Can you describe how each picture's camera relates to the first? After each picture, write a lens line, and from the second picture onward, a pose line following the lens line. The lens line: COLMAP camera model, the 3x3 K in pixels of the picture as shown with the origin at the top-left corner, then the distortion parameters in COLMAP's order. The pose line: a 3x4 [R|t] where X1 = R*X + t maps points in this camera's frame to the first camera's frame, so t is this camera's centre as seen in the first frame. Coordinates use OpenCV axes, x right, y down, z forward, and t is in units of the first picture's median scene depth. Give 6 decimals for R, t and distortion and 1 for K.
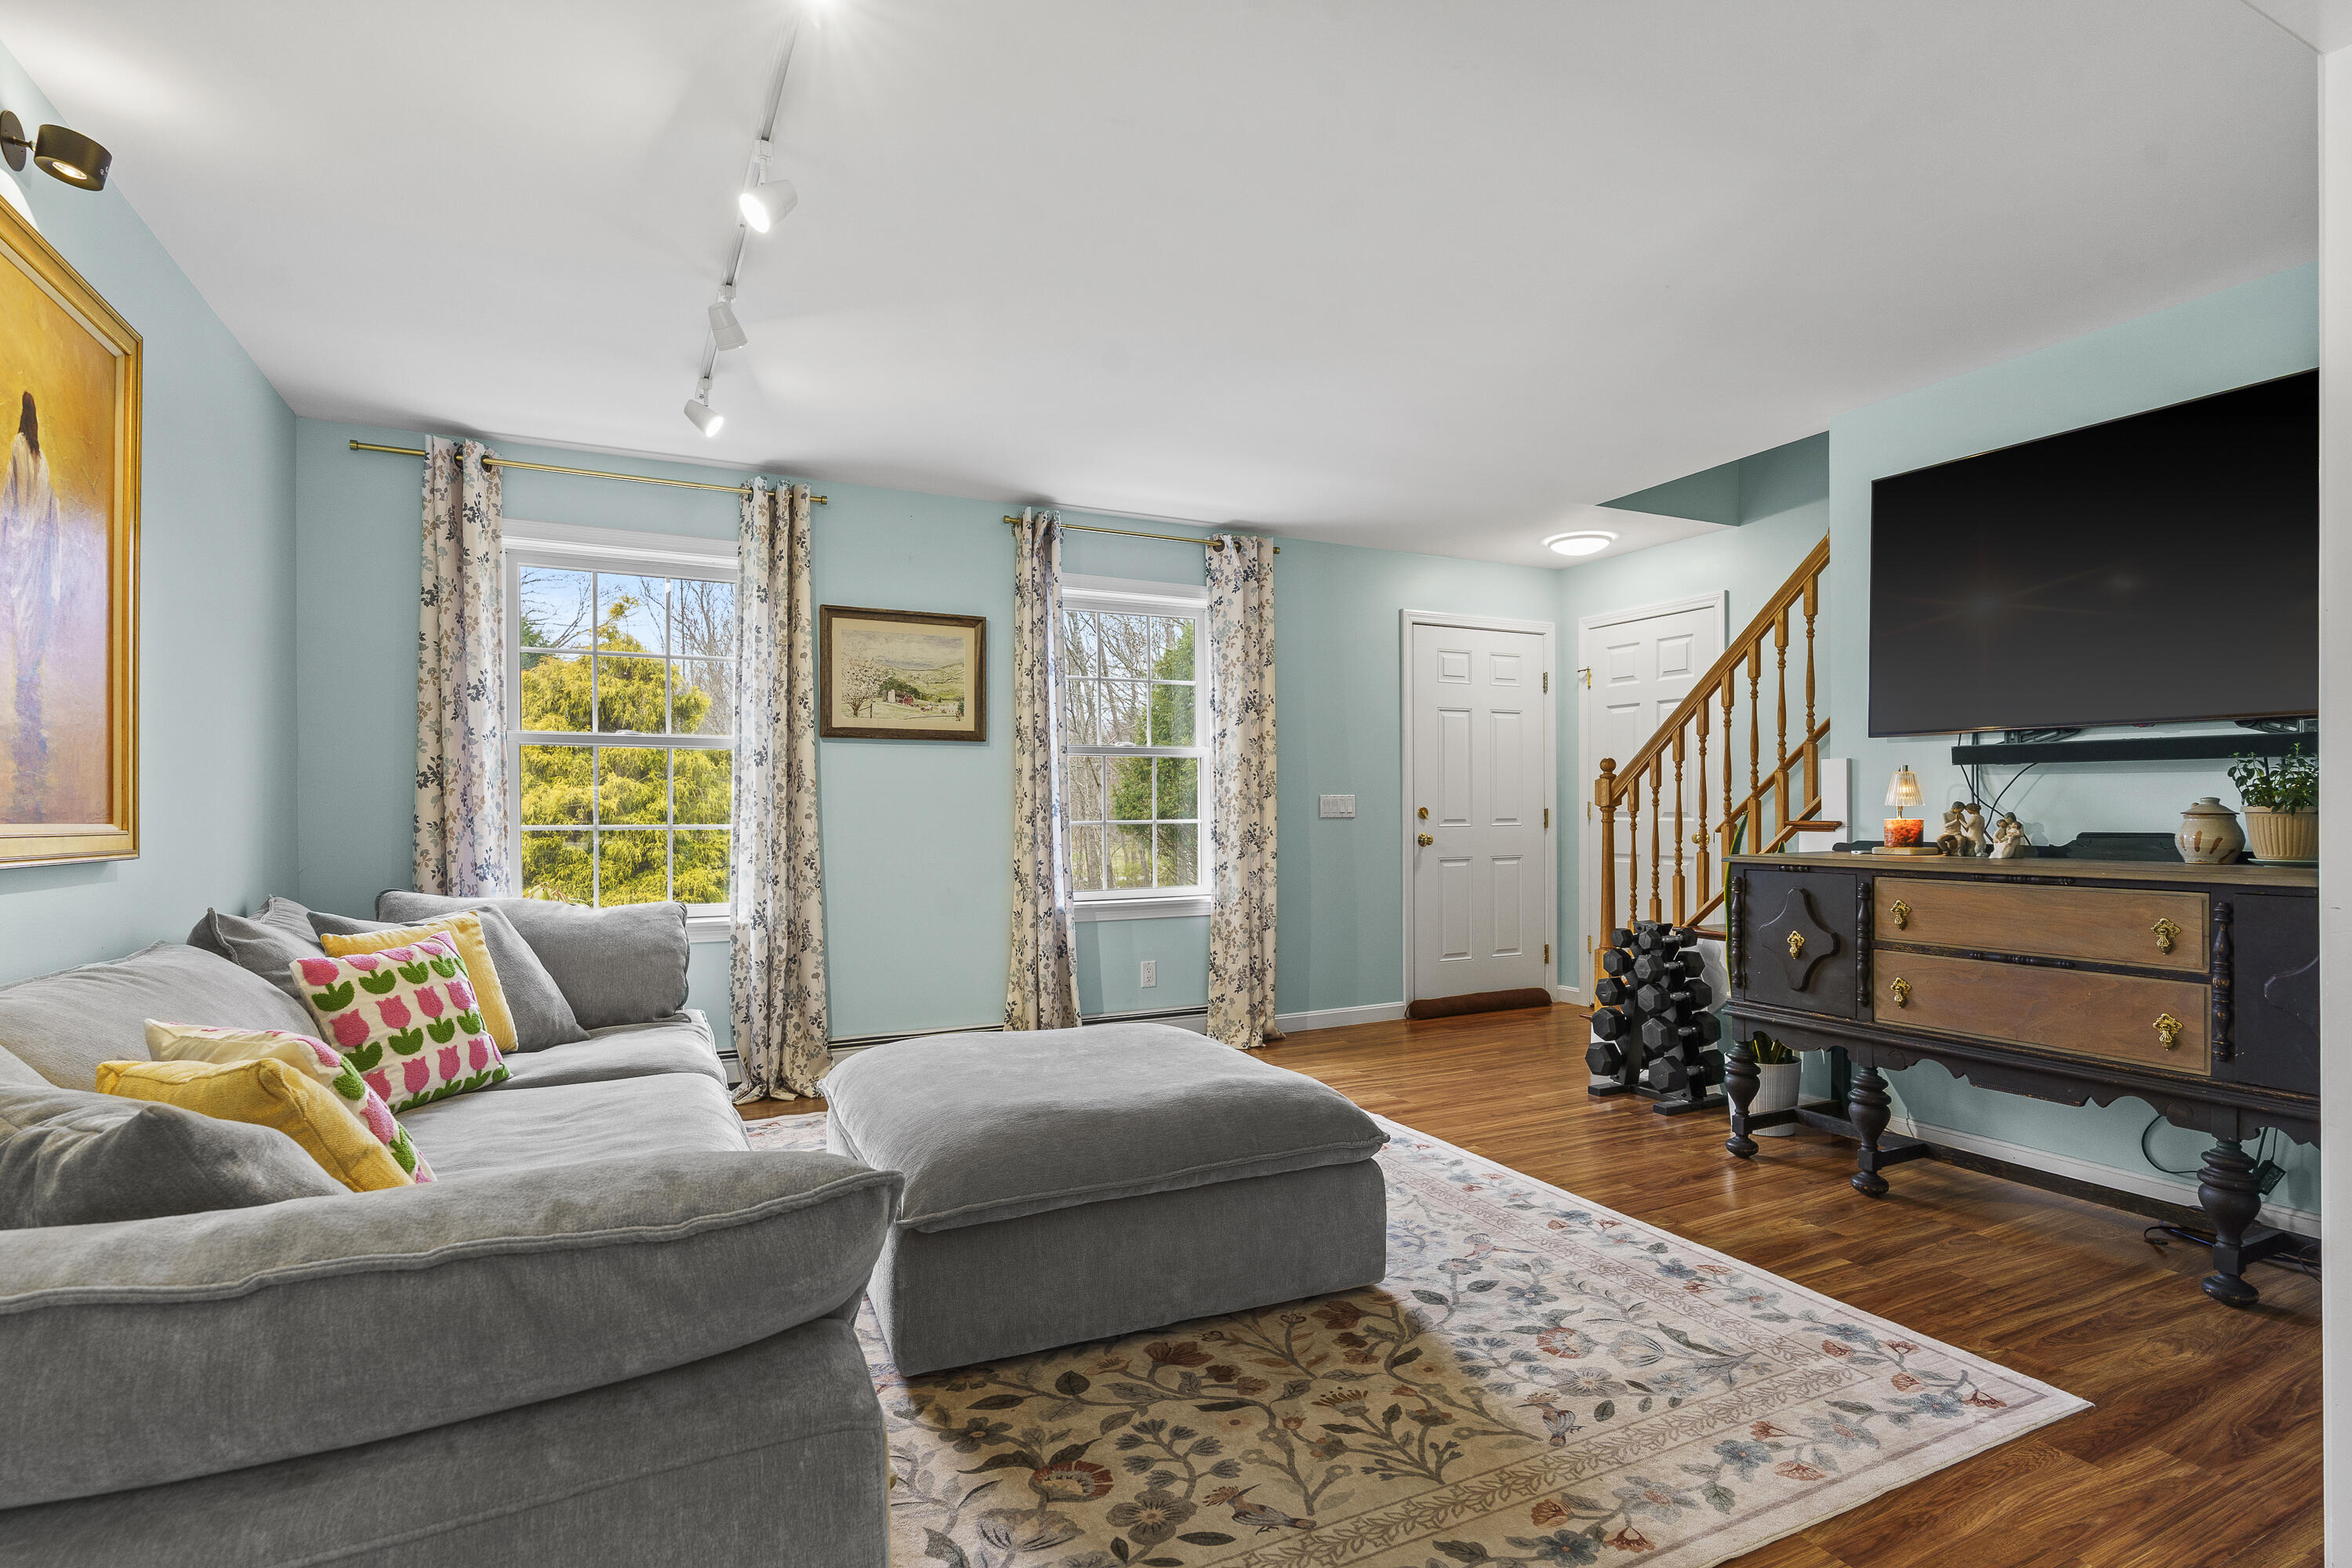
lens RADIAL K [[1125.5, 0, 1167.7], [0, 1125.5, 815.3], [0, 0, 1]] dist [-0.004377, 0.000792]
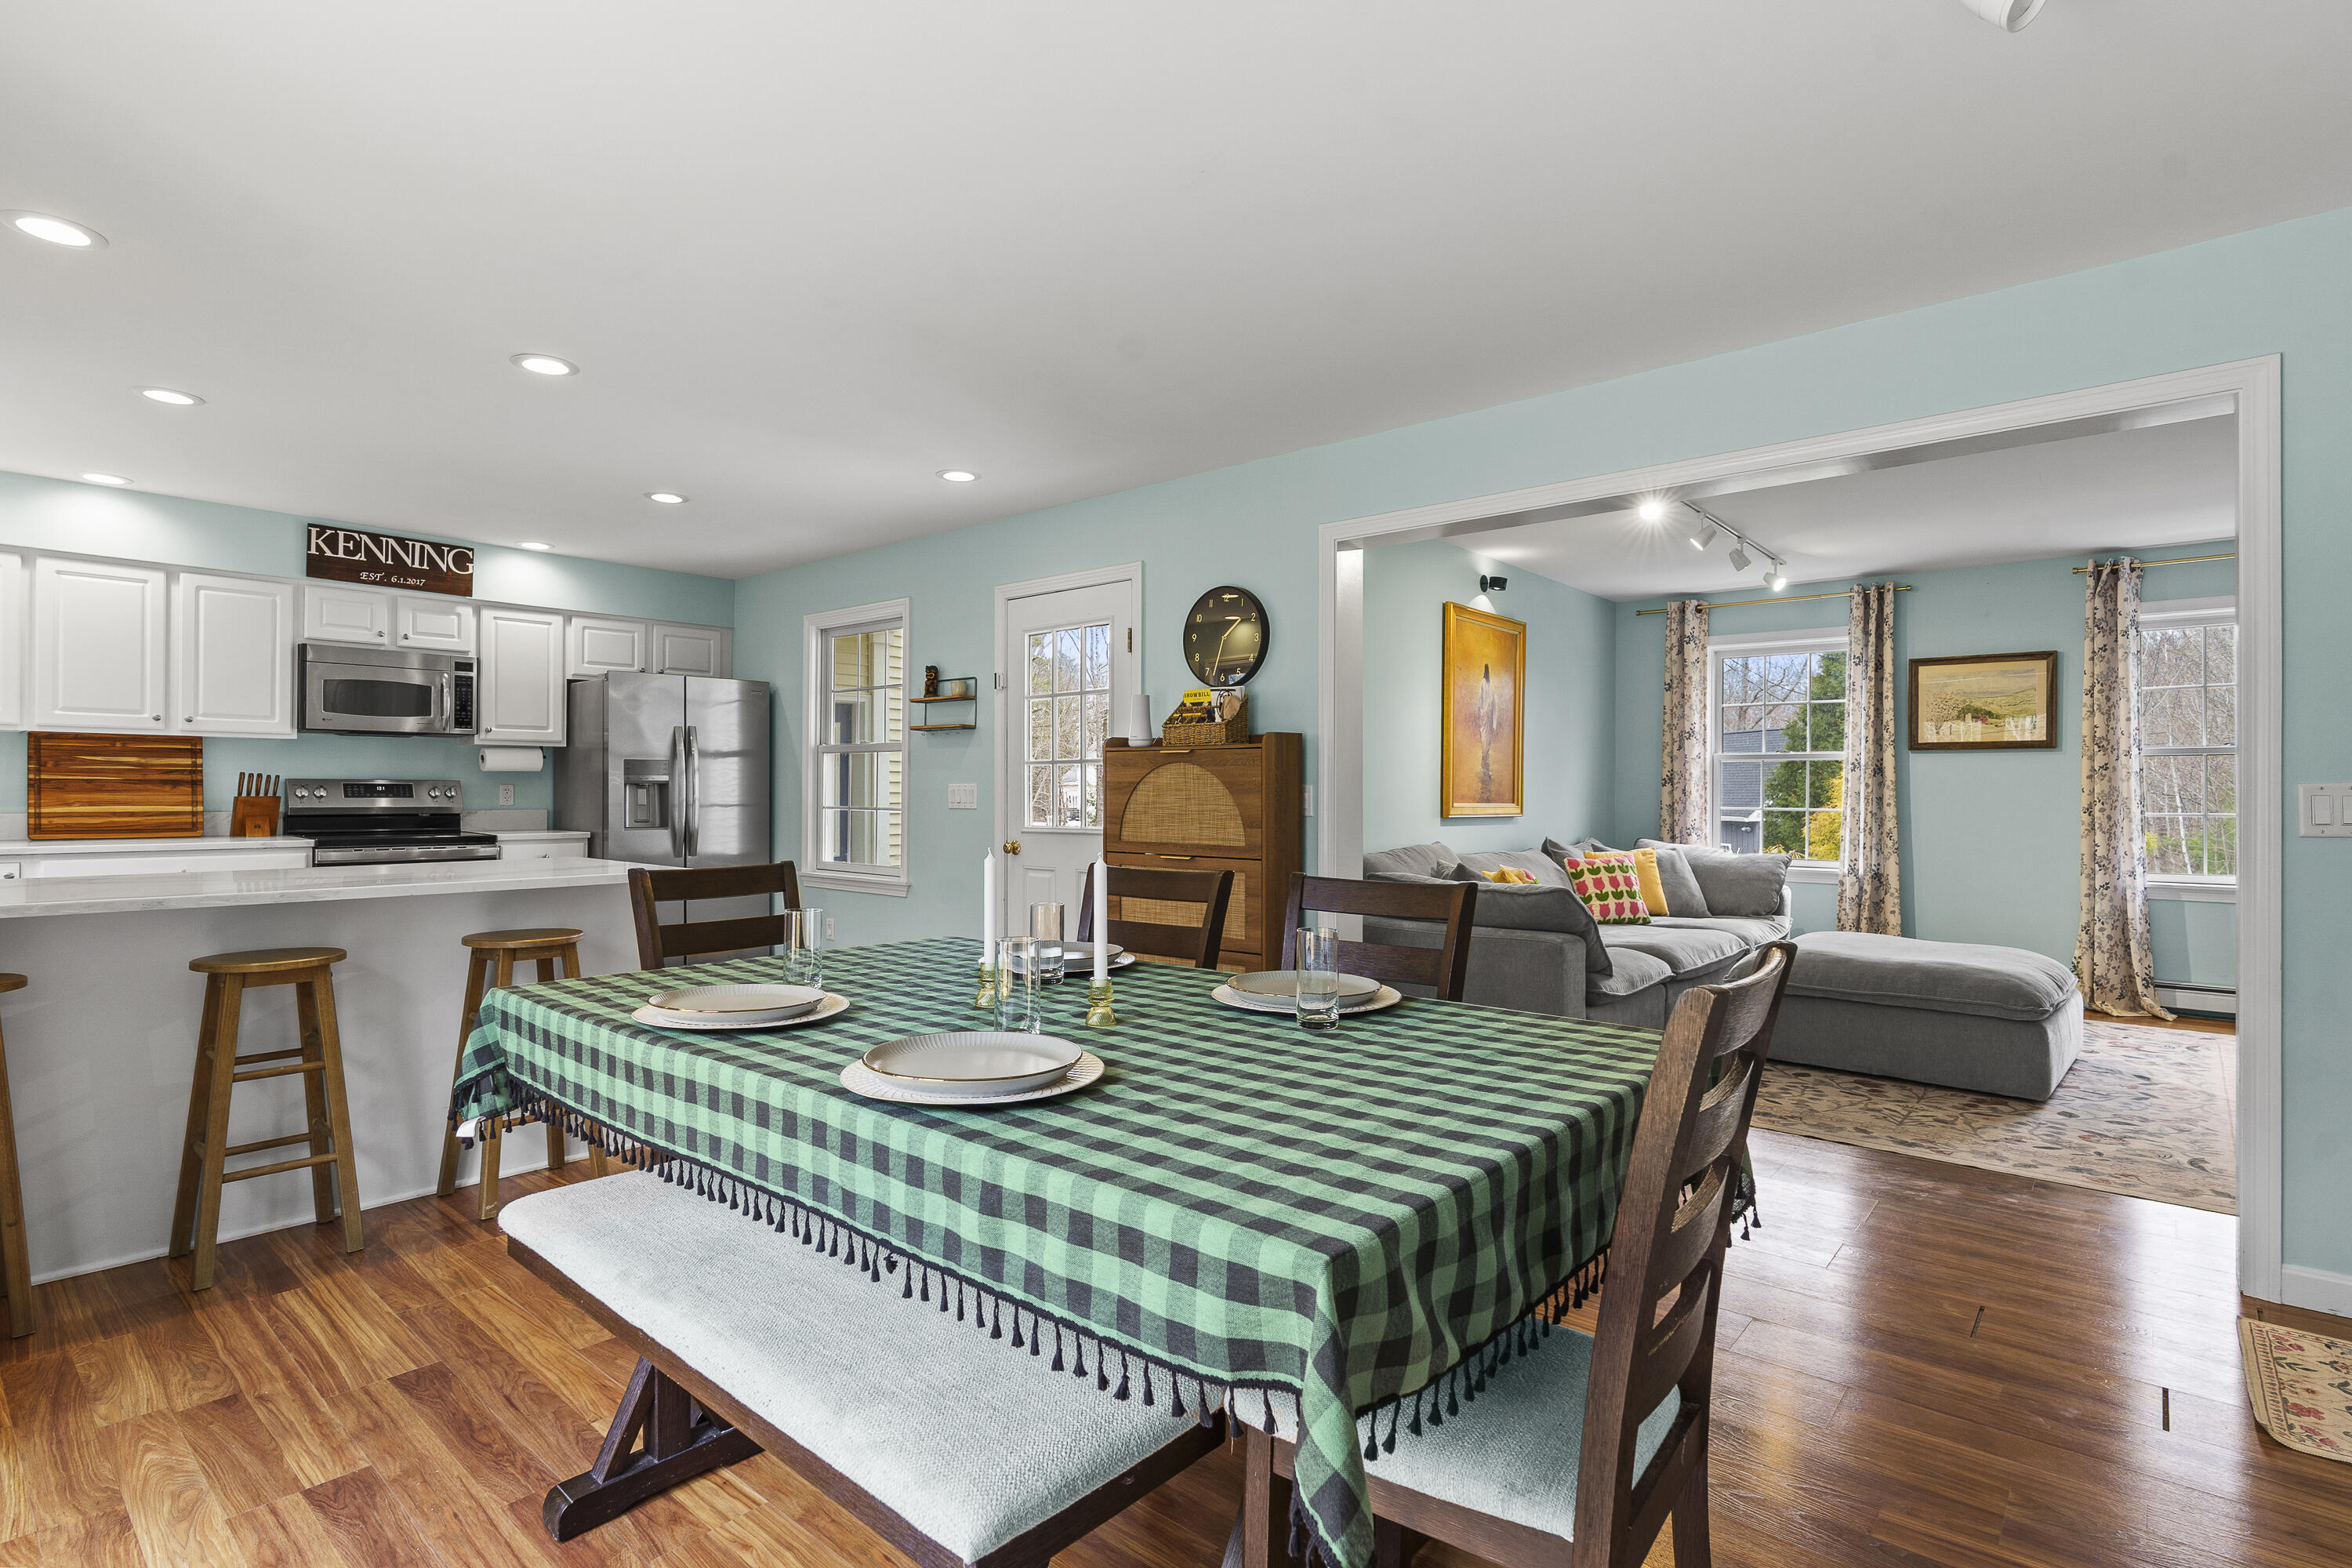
lens RADIAL K [[1125.5, 0, 1179.2], [0, 1125.5, 787.8], [0, 0, 1]] dist [-0.004377, 0.000792]
pose [[0.386337, 0.003509, -0.922351, 0.788718], [-0.010017, 0.999950, -0.000392, -0.013157], [0.922303, 0.009390, 0.386352, -0.506443]]
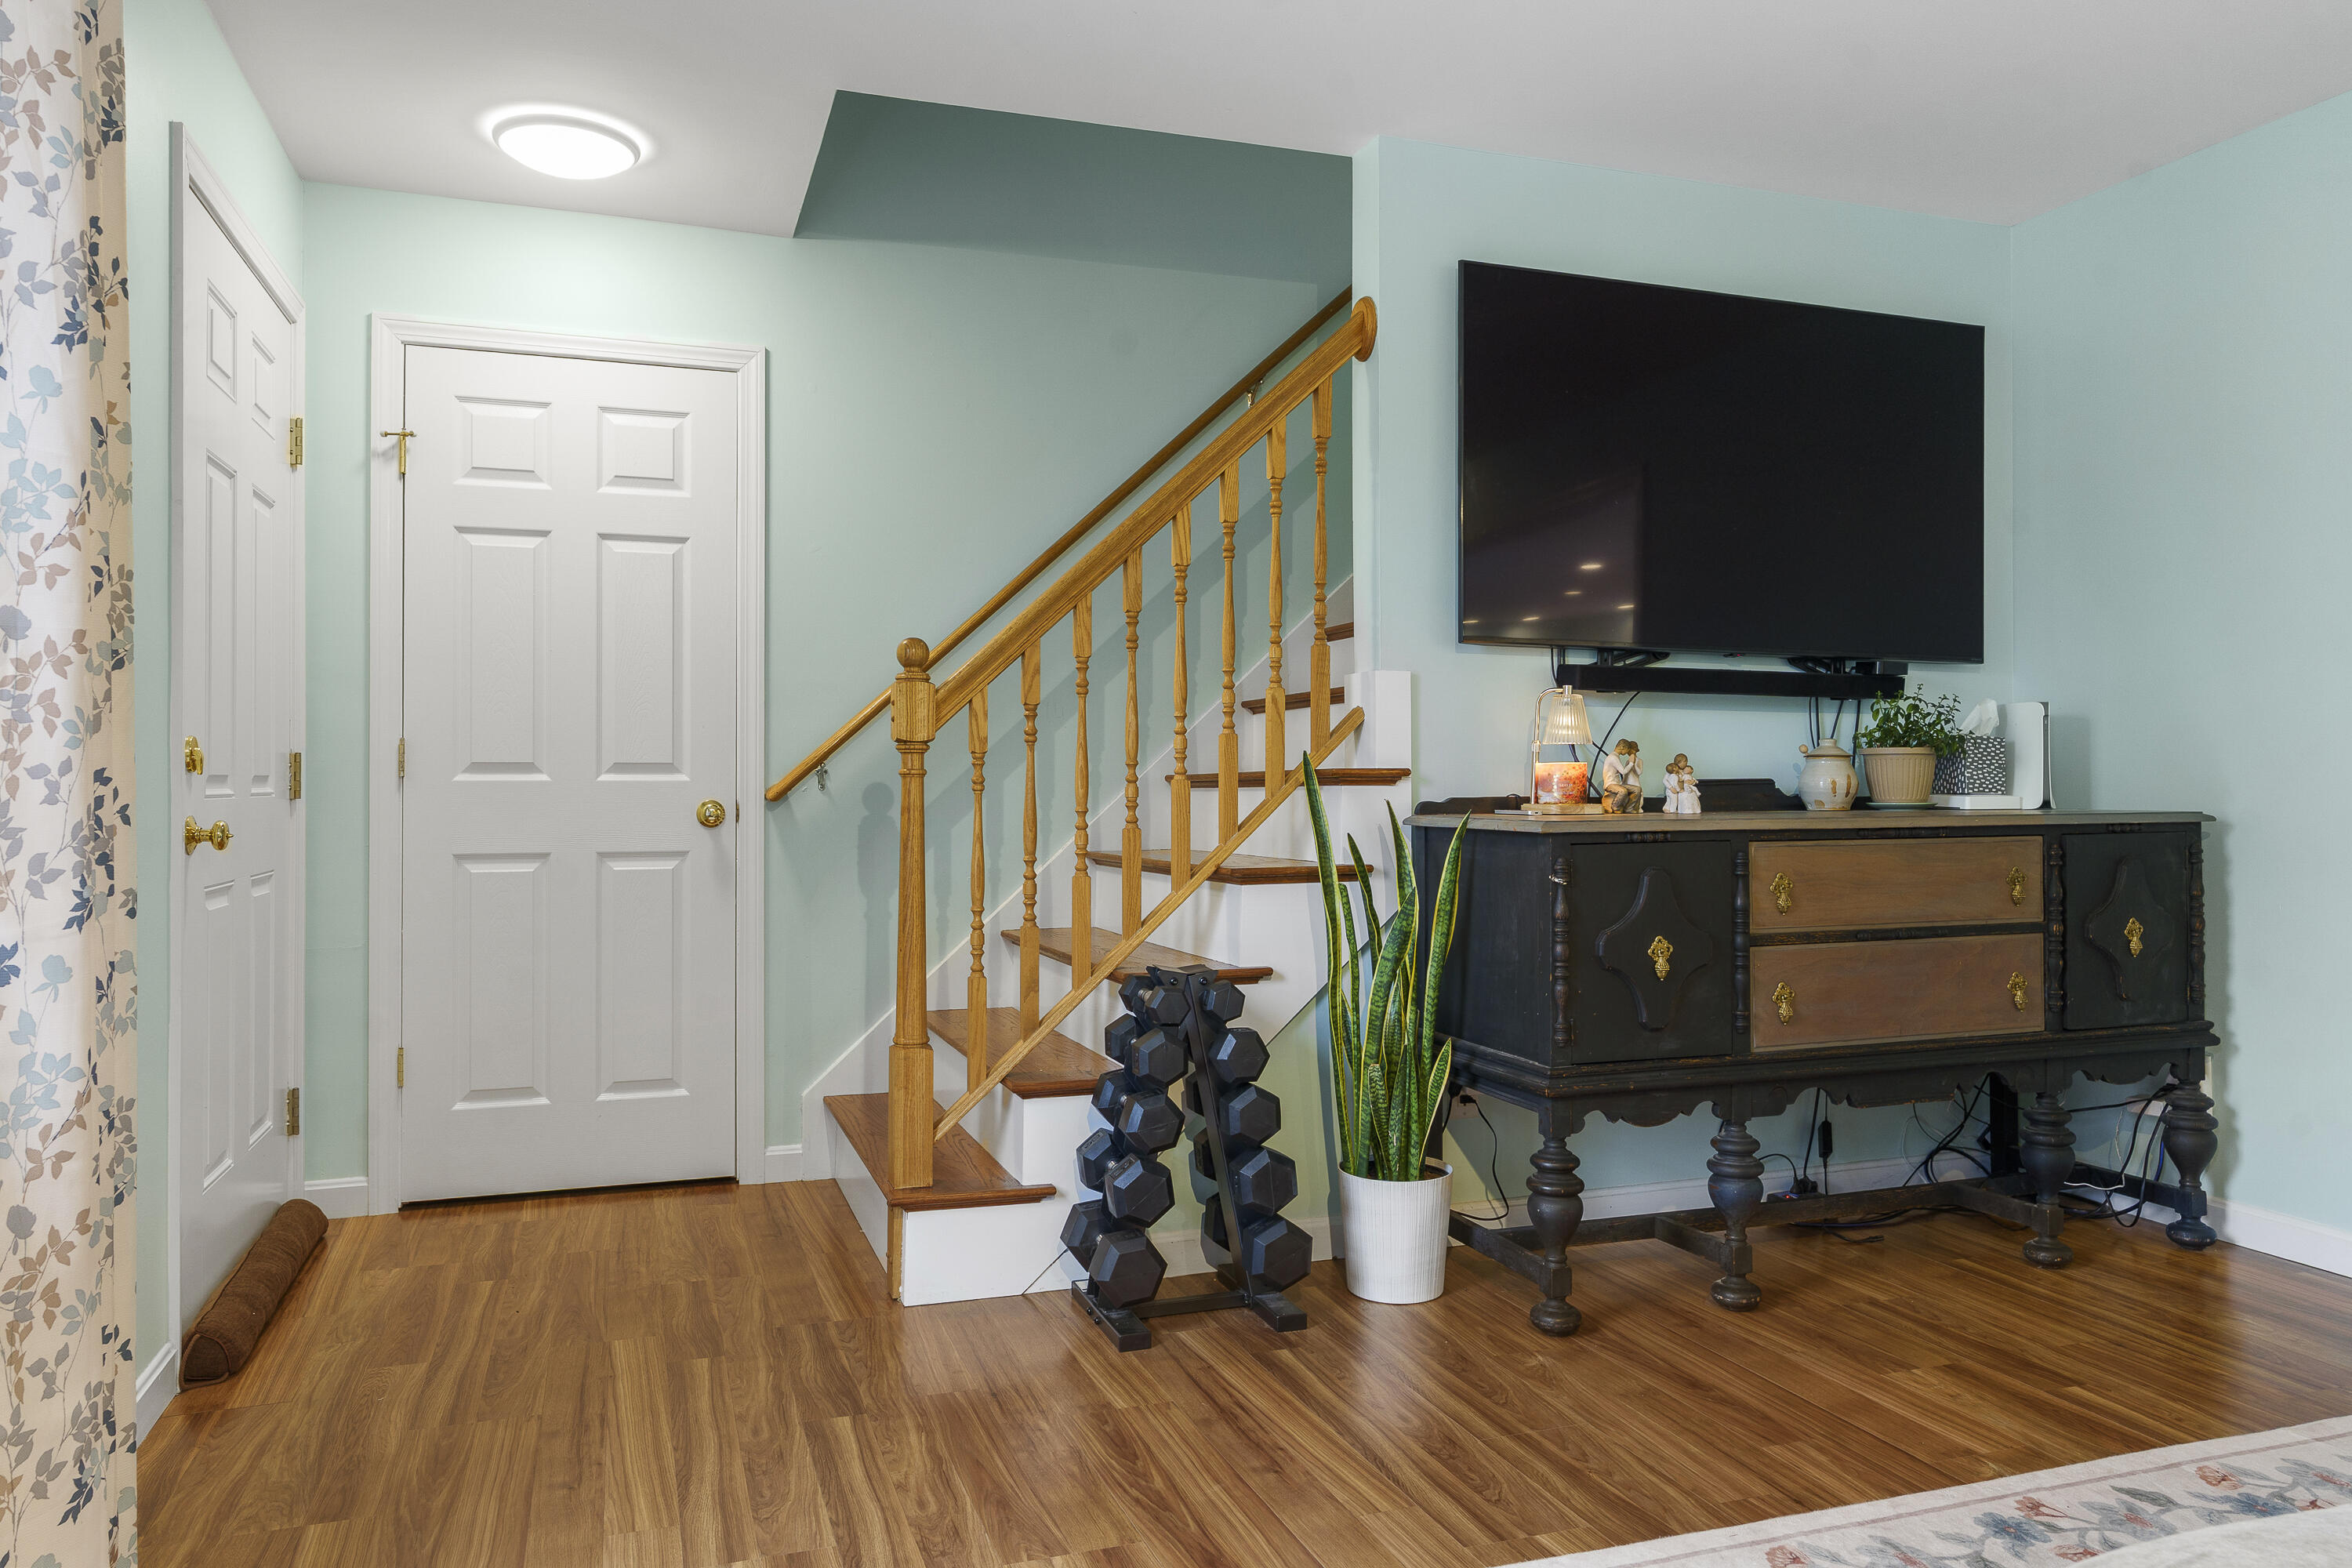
lens RADIAL K [[1568.2, 0, 1163.5], [0, 1568.2, 791.9], [0, 0, 1]] dist [0.003016, 0.001516]
pose [[0.128788, -0.000110, 0.991672, -0.304519], [0.007519, 0.999971, -0.000866, 0.018021], [-0.991644, 0.007568, 0.128785, 1.013452]]
